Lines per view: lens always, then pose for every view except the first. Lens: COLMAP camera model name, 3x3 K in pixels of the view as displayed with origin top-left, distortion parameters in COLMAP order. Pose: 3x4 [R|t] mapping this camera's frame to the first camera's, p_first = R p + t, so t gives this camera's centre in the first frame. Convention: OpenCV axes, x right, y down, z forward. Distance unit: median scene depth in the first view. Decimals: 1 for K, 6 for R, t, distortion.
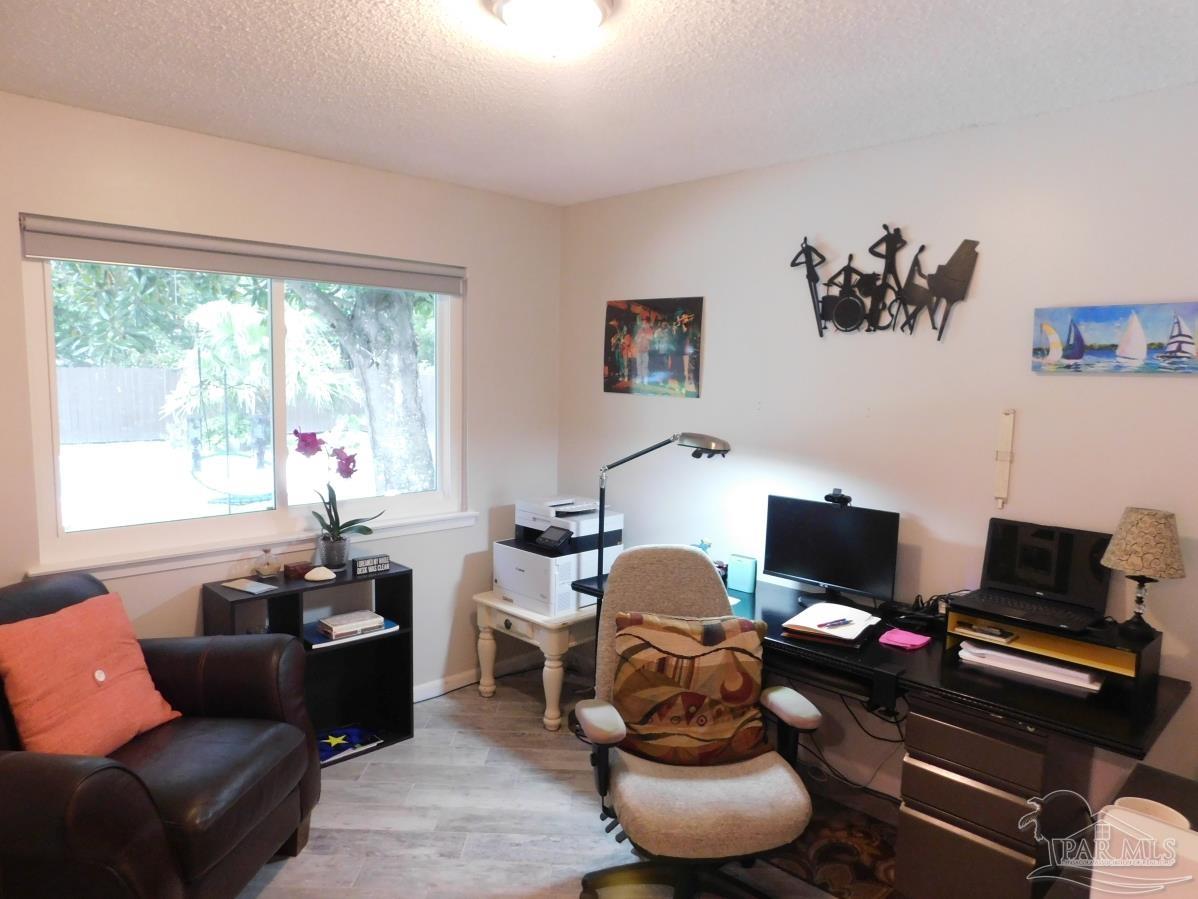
lens RADIAL K [[798.8, 0, 601.2], [0, 798.8, 453.5], [0, 0, 1]] dist [-0.065586, 0.052539]
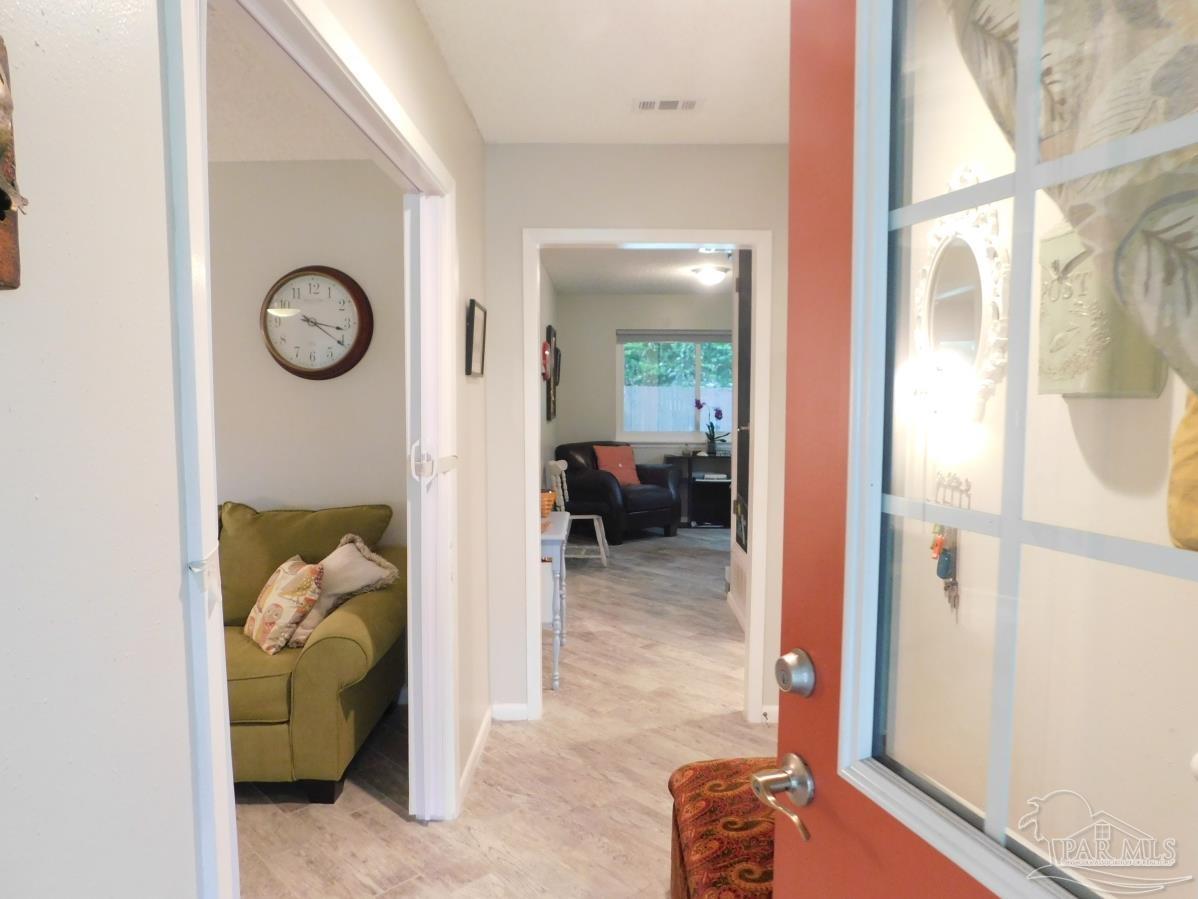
lens RADIAL K [[798.8, 0, 599.4], [0, 798.8, 449.2], [0, 0, 1]] dist [-0.065586, 0.052539]
pose [[0.703601, 0.042171, -0.709342, 1.256134], [-0.069289, 0.997552, -0.009423, 0.181781], [0.707209, 0.055779, 0.704801, -1.083087]]
